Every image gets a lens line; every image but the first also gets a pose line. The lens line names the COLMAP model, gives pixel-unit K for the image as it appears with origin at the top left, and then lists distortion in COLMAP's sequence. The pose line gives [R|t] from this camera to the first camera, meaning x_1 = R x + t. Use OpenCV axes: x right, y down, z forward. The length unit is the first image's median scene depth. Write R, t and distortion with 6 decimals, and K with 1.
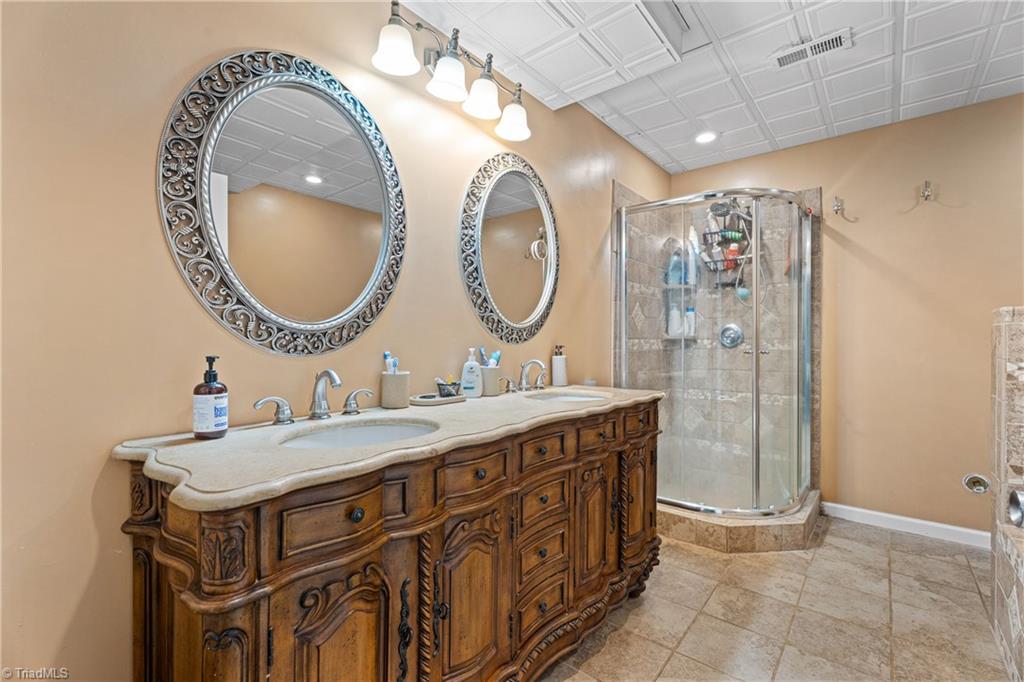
lens RADIAL K [[454.3, 0, 510.9], [0, 454.3, 341.2], [0, 0, 1]] dist [0.001352, -0.000906]
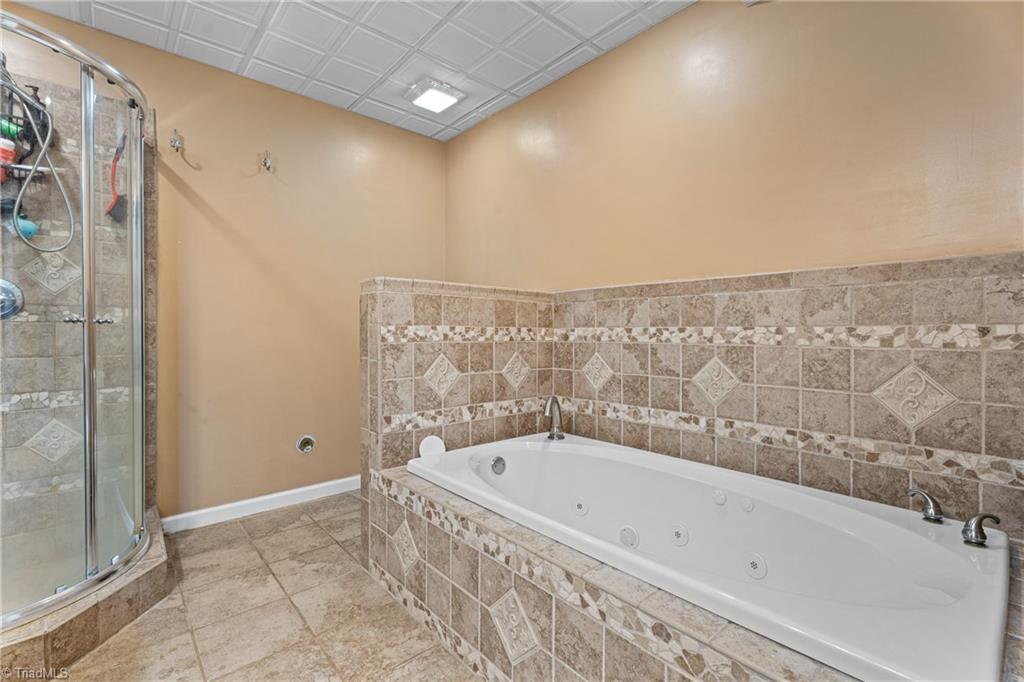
lens RADIAL K [[454.3, 0, 511.7], [0, 454.3, 333.2], [0, 0, 1]] dist [0.001352, -0.000906]
pose [[0.155496, -0.008408, 0.987801, 0.020611], [0.002083, 0.999964, 0.008184, 0.035702], [-0.987834, 0.000786, 0.155508, 0.325261]]
